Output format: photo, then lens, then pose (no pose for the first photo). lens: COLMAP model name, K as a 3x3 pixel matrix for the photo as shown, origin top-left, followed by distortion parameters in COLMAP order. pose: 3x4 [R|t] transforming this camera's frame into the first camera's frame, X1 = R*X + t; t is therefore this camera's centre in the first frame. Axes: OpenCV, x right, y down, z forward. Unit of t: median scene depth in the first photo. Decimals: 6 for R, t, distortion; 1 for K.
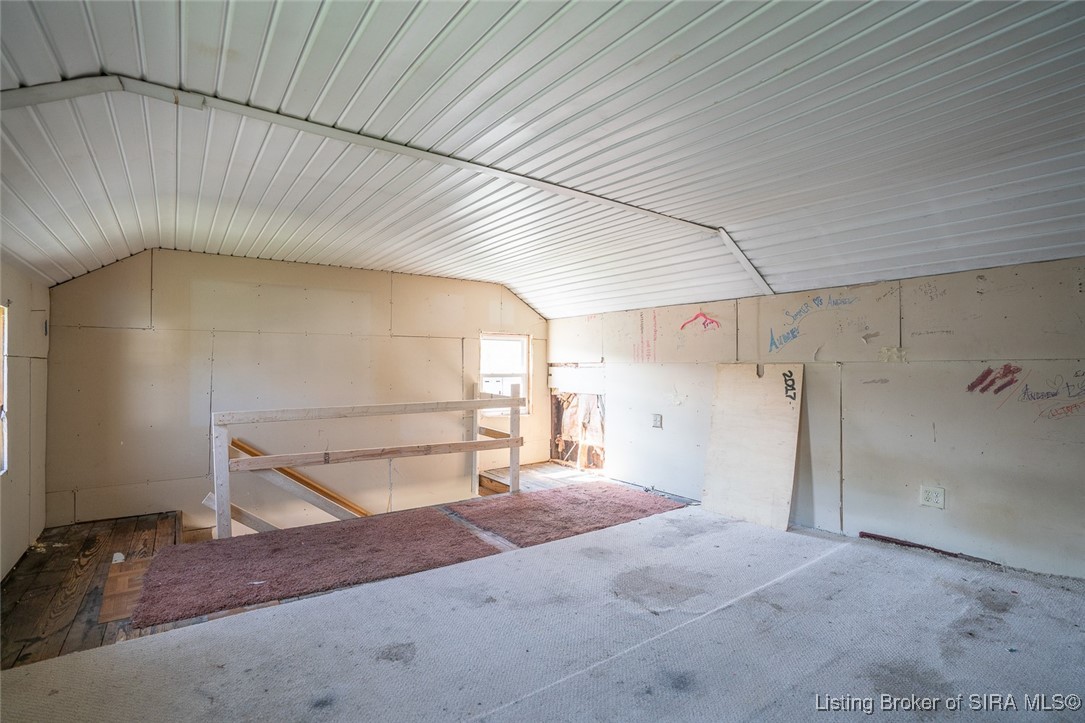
lens RADIAL K [[502.5, 0, 543.2], [0, 502.5, 371.0], [0, 0, 1]] dist [-0.053696, 0.020893]
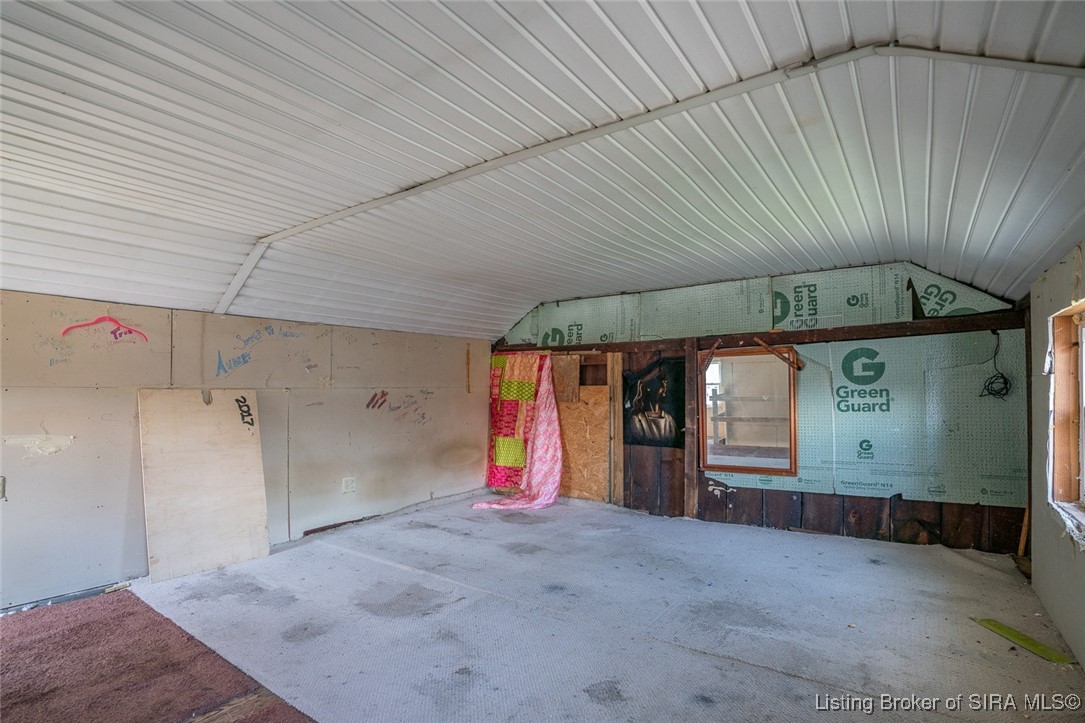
lens RADIAL K [[503.2, 0, 542.6], [0, 503.2, 398.0], [0, 0, 1]] dist [-0.071105, 0.030089]
pose [[-0.274604, -0.007862, 0.961525, -0.683517], [0.014626, 0.999817, 0.012353, -0.000851], [-0.961446, 0.017456, -0.274438, 0.805029]]
